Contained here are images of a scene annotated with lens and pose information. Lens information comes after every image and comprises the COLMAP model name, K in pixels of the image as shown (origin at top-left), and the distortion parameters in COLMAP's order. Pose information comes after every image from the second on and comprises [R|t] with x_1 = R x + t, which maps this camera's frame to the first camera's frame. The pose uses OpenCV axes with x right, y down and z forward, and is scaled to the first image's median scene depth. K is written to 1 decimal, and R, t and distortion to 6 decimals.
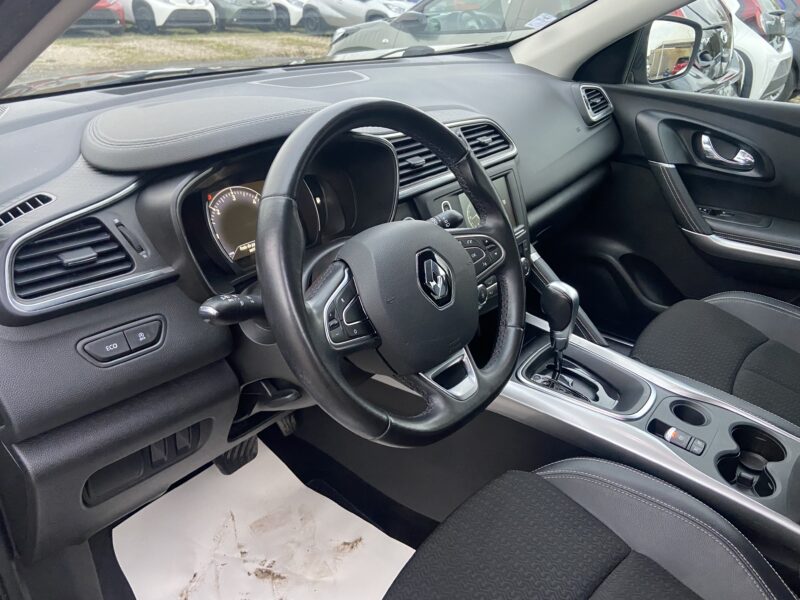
lens RADIAL K [[603.3, 0, 397.8], [0, 603.3, 298.2], [0, 0, 1]] dist [0.079290, -0.101508]
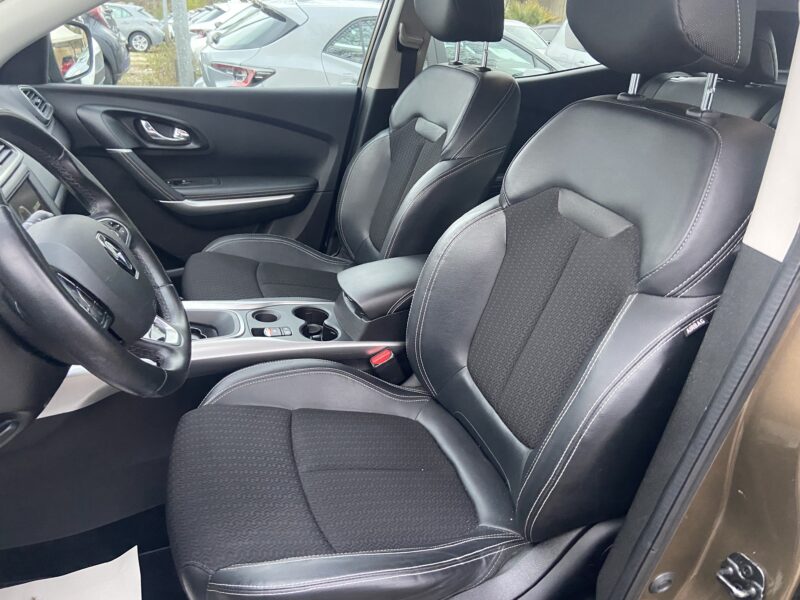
lens RADIAL K [[599.0, 0, 405.6], [0, 599.0, 297.6], [0, 0, 1]] dist [0.082585, -0.097897]
pose [[0.535817, -0.354976, 0.766089, -0.351234], [0.348061, 0.919512, 0.182626, 0.011658], [-0.769255, 0.168792, 0.616243, -0.069147]]
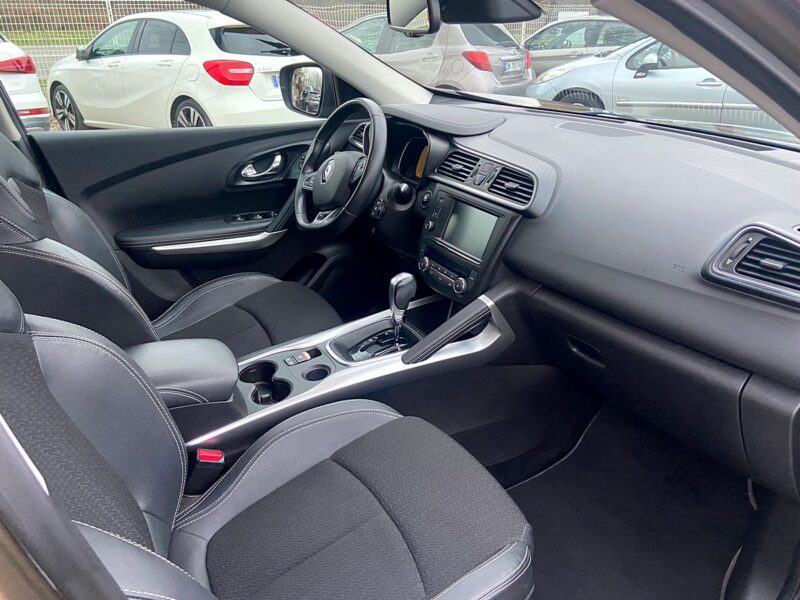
lens RADIAL K [[591.2, 0, 400.0], [0, 591.2, 300.0], [0, 0, 1]] dist [0.071829, -0.081305]
pose [[-0.379646, 0.366009, -0.849651, 1.367429], [-0.429363, 0.743799, 0.512261, -0.629887], [0.819461, 0.559286, -0.125230, 1.158955]]
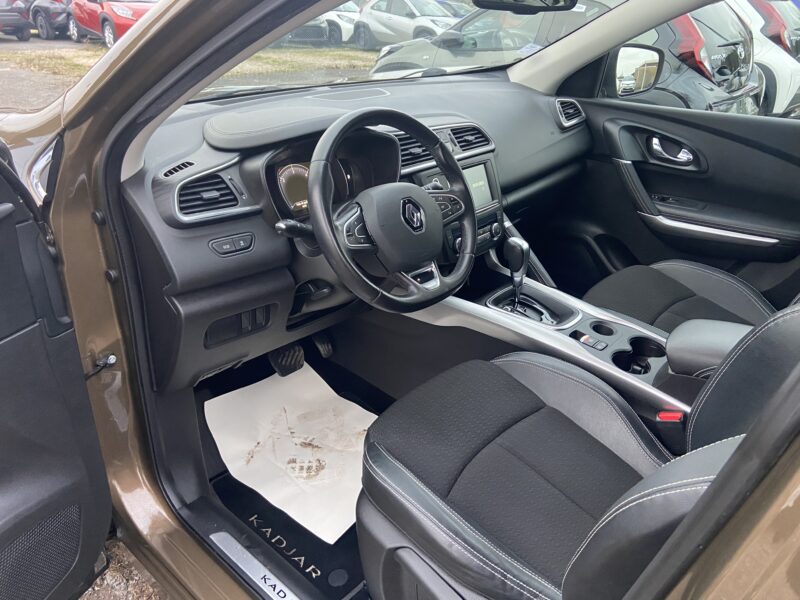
lens RADIAL K [[599.0, 0, 405.6], [0, 599.0, 297.6], [0, 0, 1]] dist [0.082585, -0.097897]
pose [[0.997945, 0.021764, -0.060264, 0.094247], [-0.022735, 0.999622, -0.015475, 0.141427], [0.059904, 0.016814, 0.998063, -0.418955]]
